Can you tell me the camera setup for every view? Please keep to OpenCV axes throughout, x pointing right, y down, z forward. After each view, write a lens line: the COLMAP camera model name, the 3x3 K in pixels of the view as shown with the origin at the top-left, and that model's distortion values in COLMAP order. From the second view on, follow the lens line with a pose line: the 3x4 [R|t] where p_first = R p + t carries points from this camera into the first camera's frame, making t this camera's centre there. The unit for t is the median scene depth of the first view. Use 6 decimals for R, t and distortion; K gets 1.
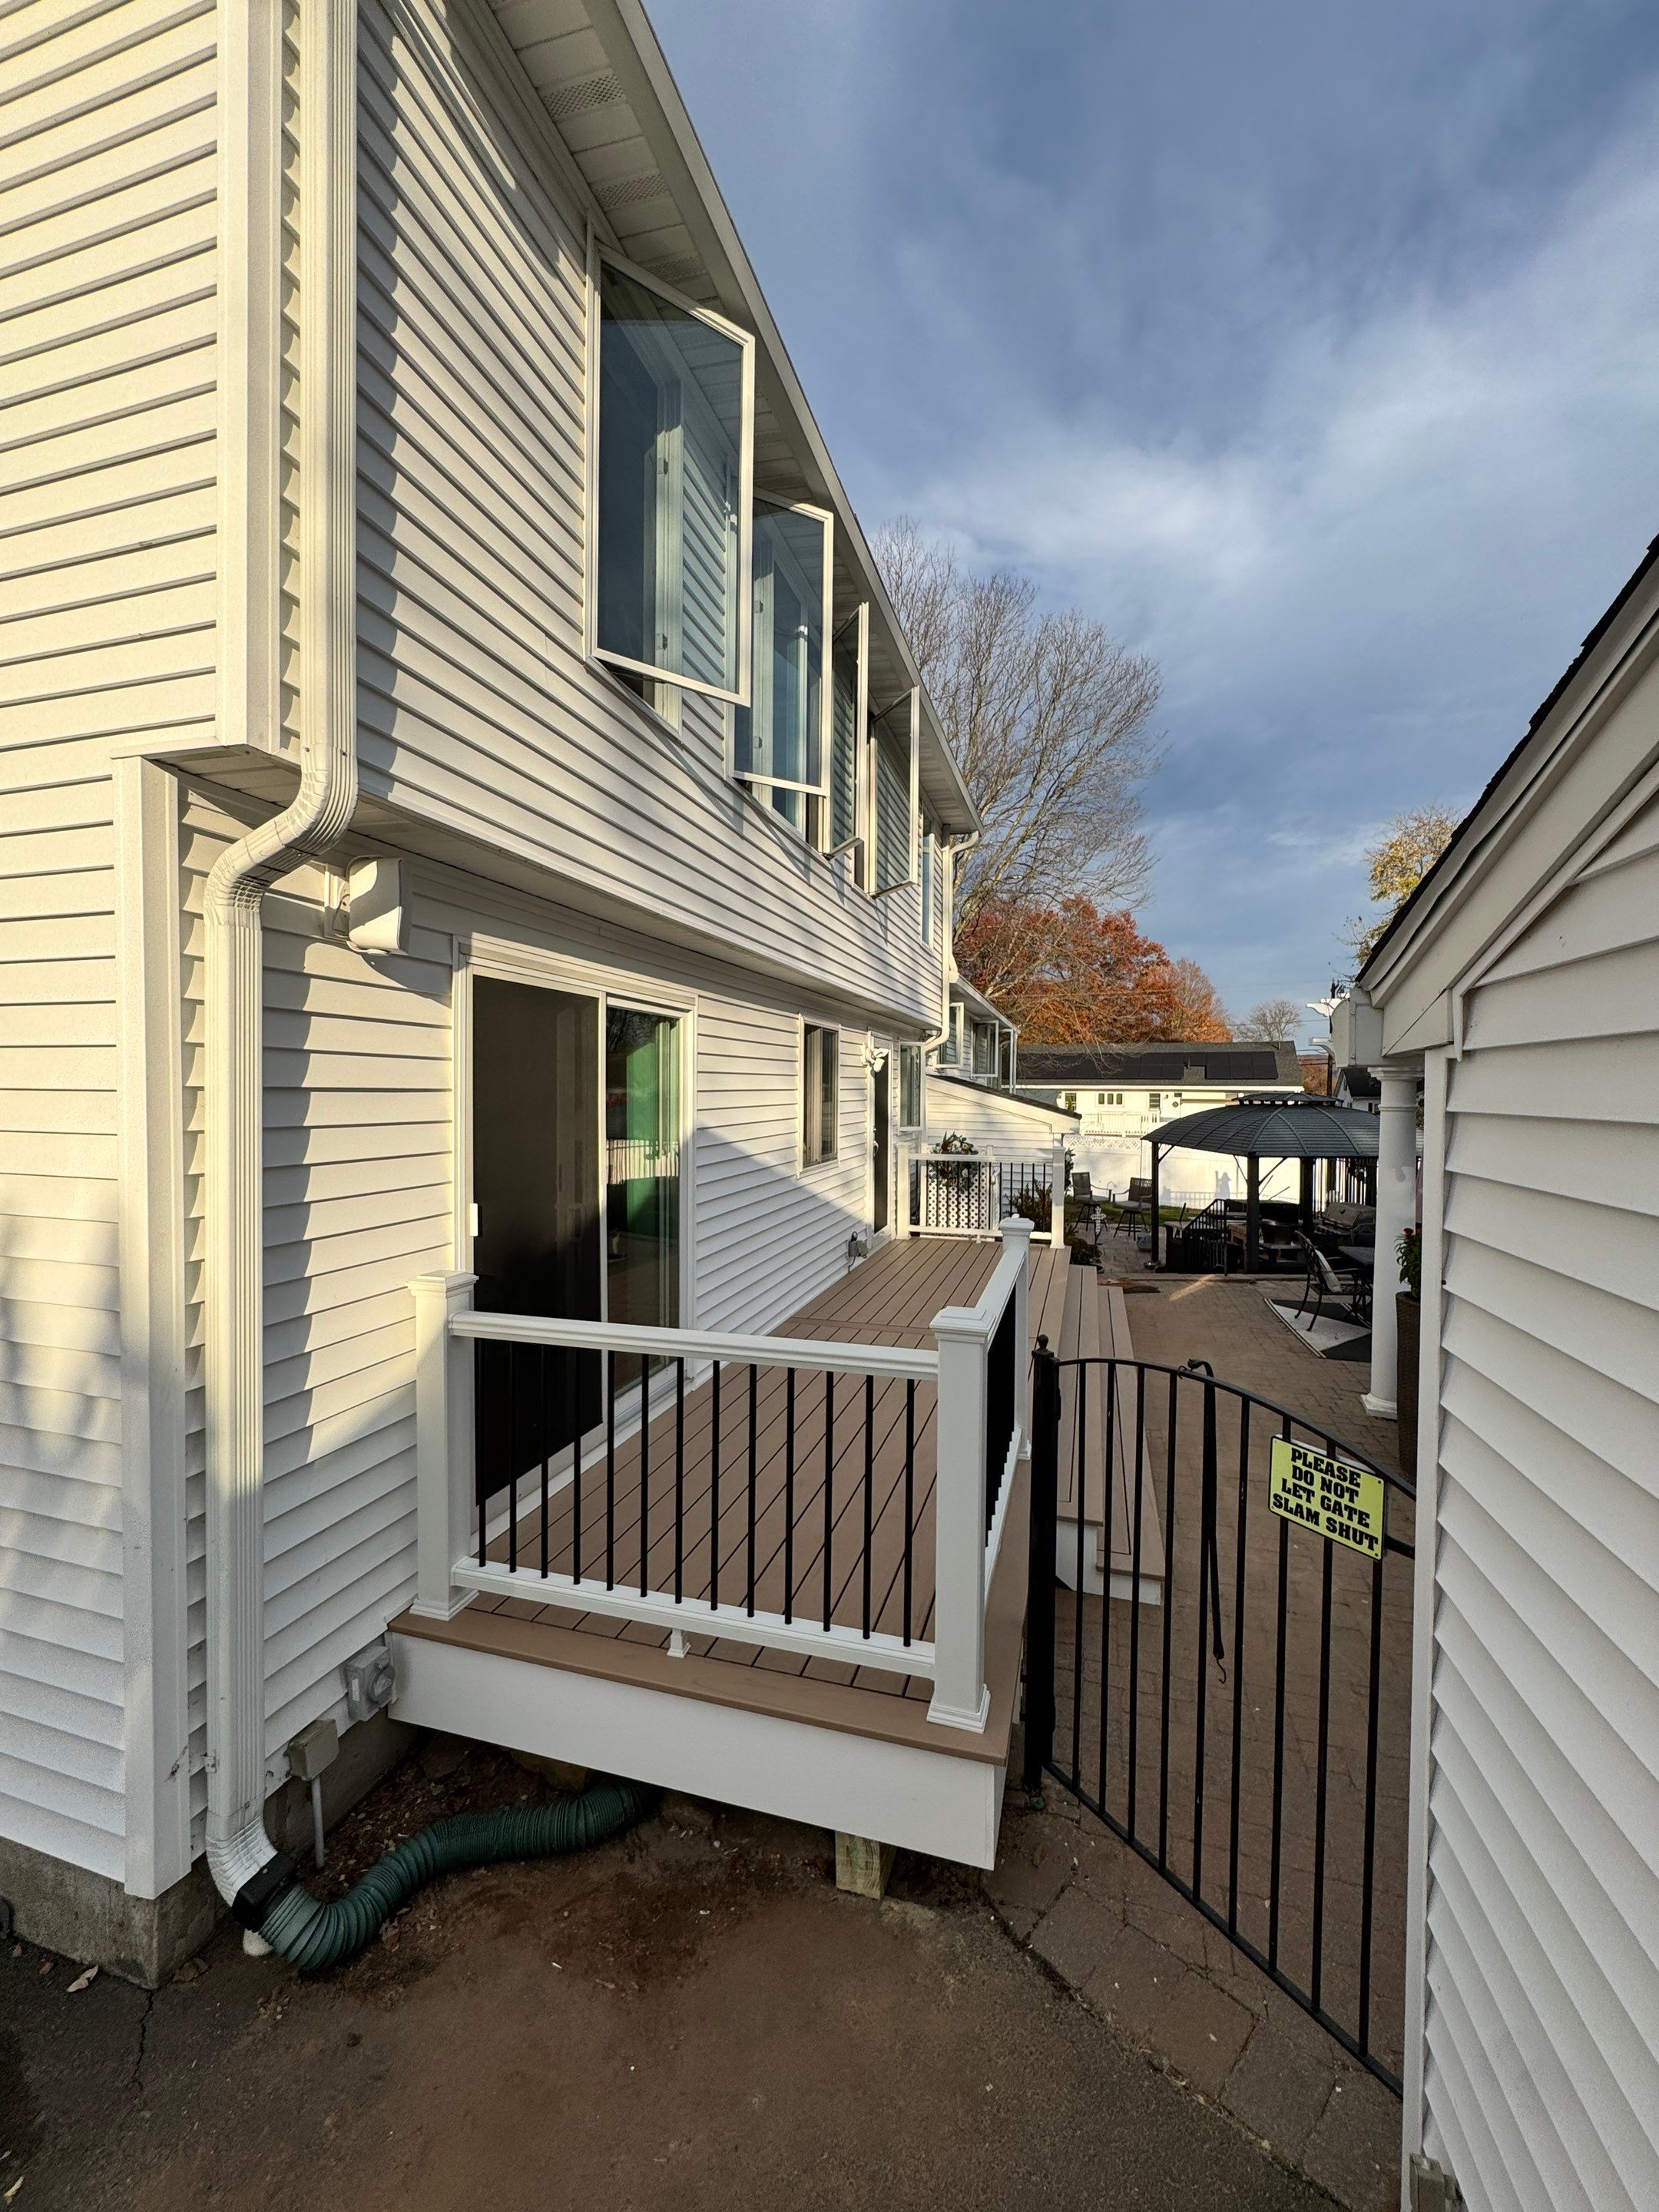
lens RADIAL K [[890.3, 0, 829.5], [0, 890.3, 1106.0], [0, 0, 1]] dist [-0.006899, 0.000031]
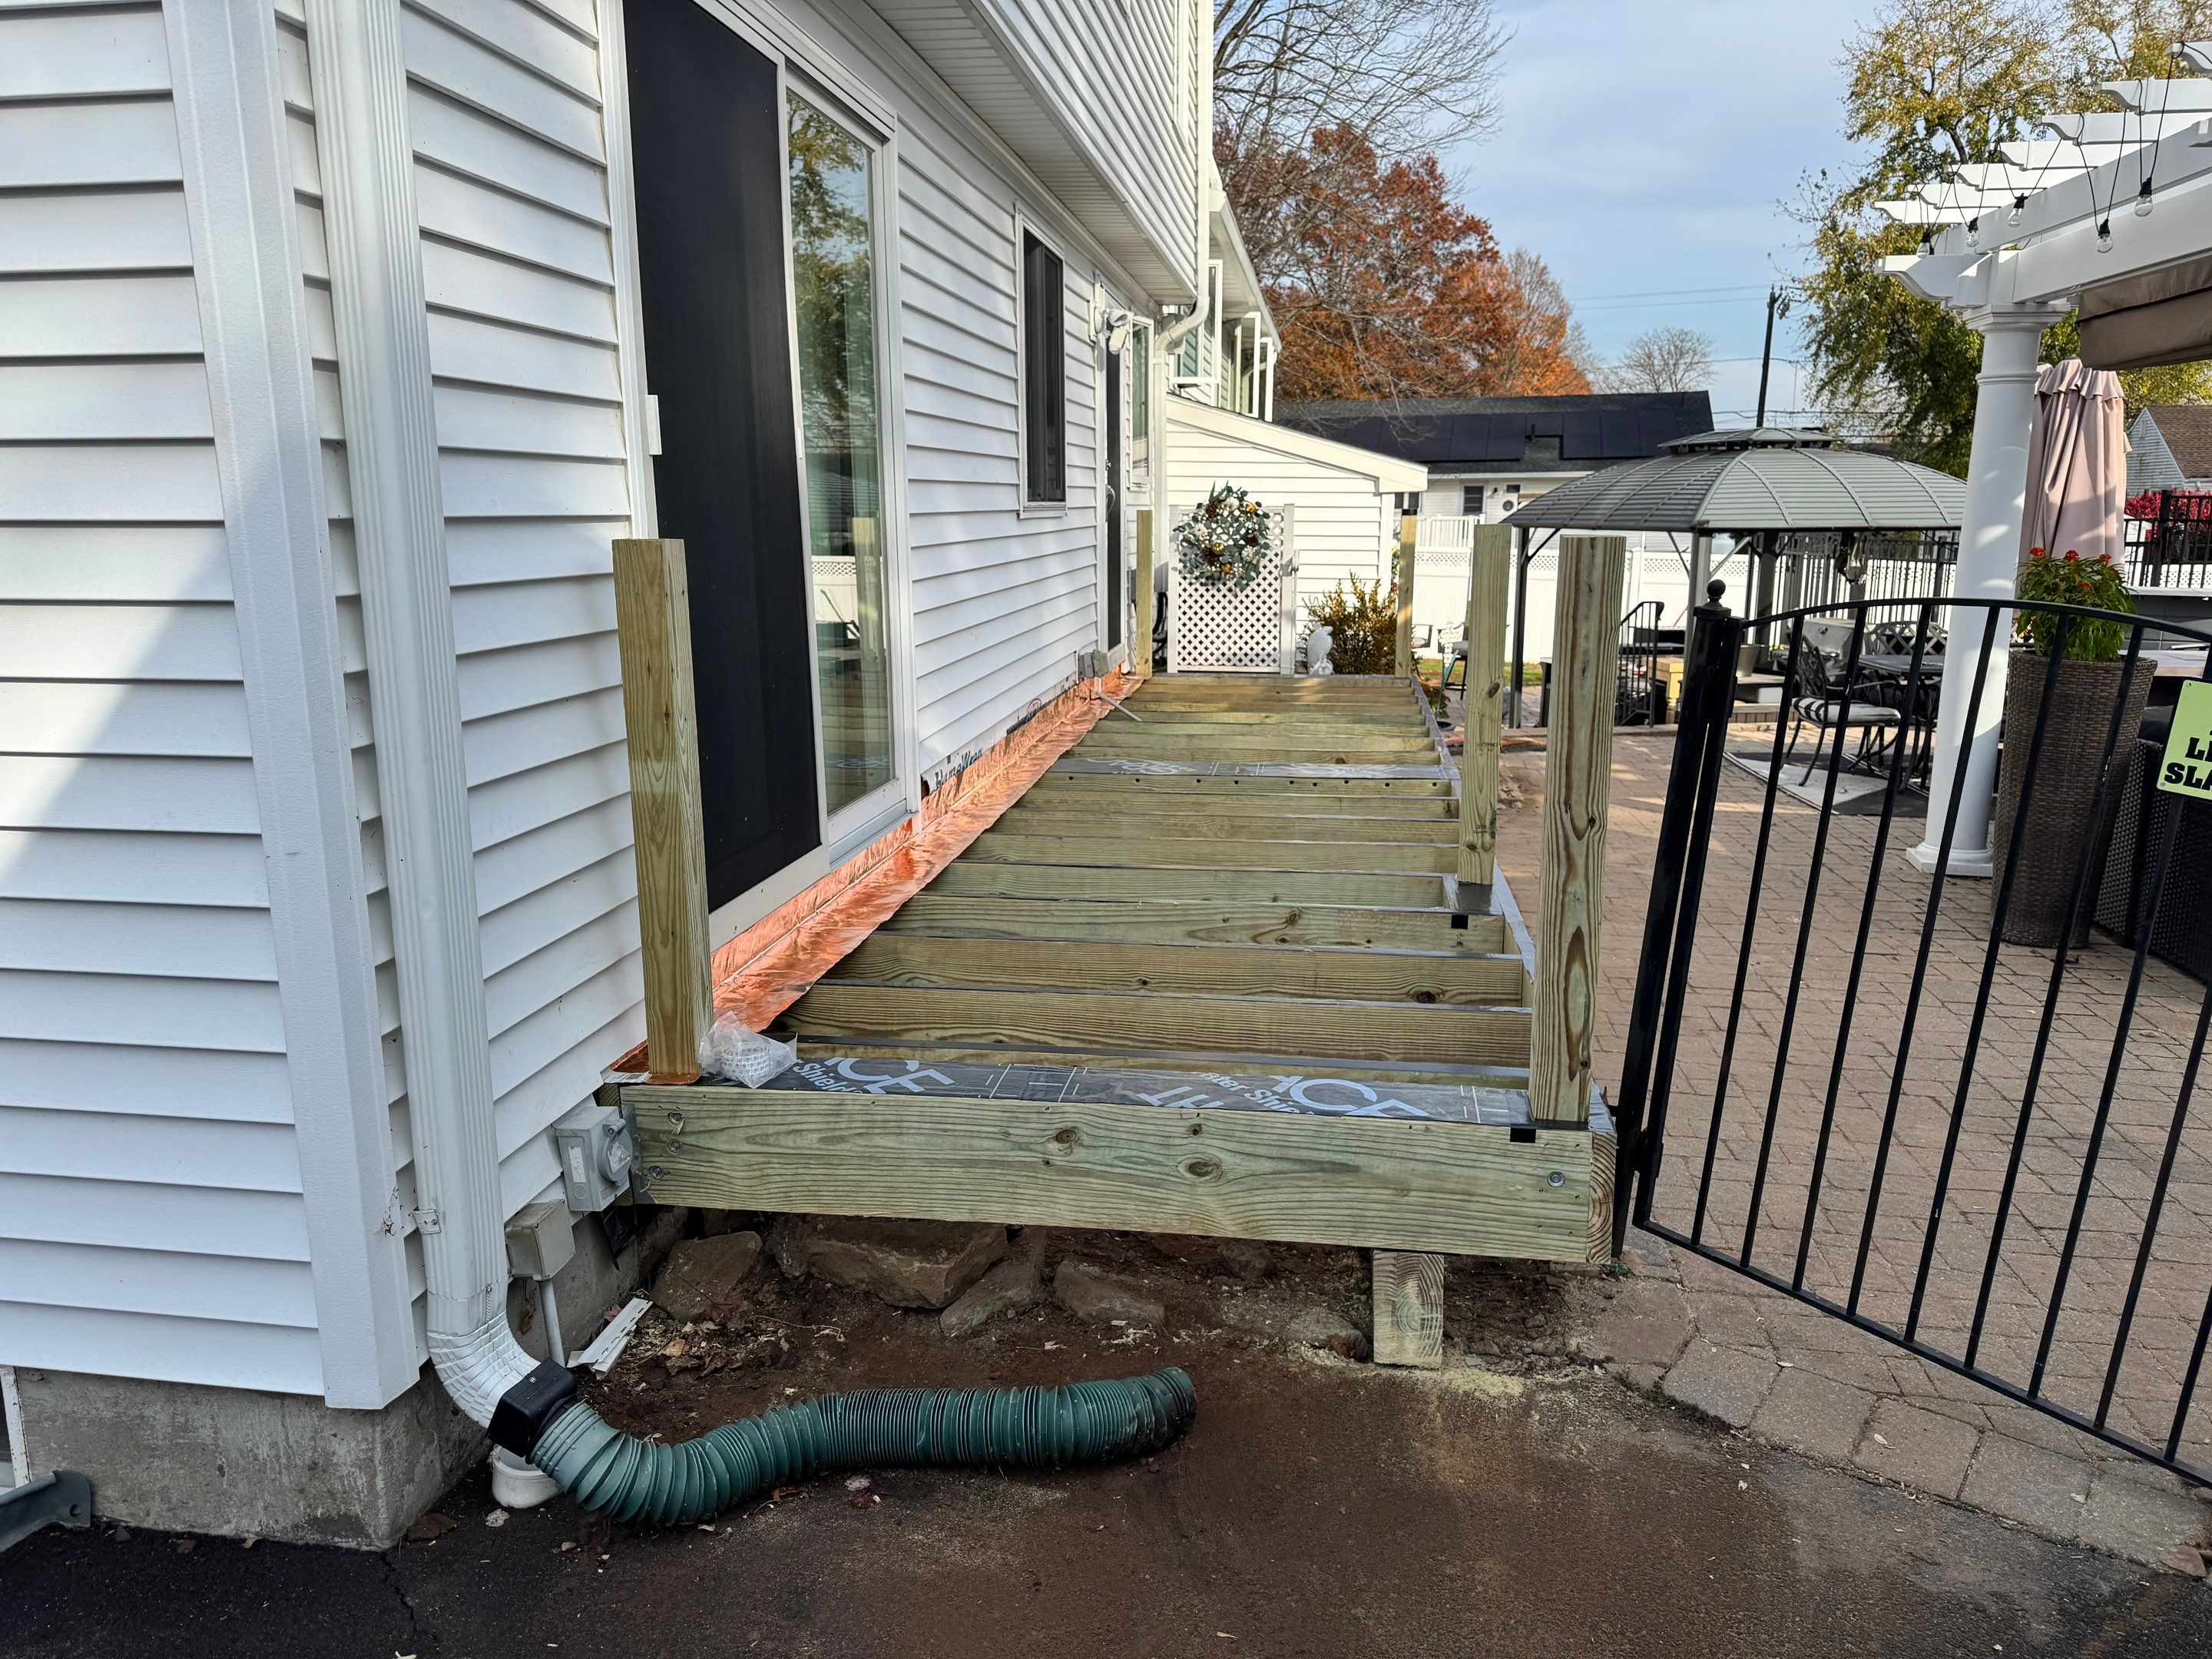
lens RADIAL K [[1582.1, 0, 1106.0], [0, 1582.1, 829.5], [0, 0, 1]] dist [0.004560, 0.001918]
pose [[0.990272, -0.038688, 0.133662, -0.251374], [0.013543, 0.982808, 0.184132, 0.191202], [-0.138488, -0.180531, 0.973771, -0.053697]]
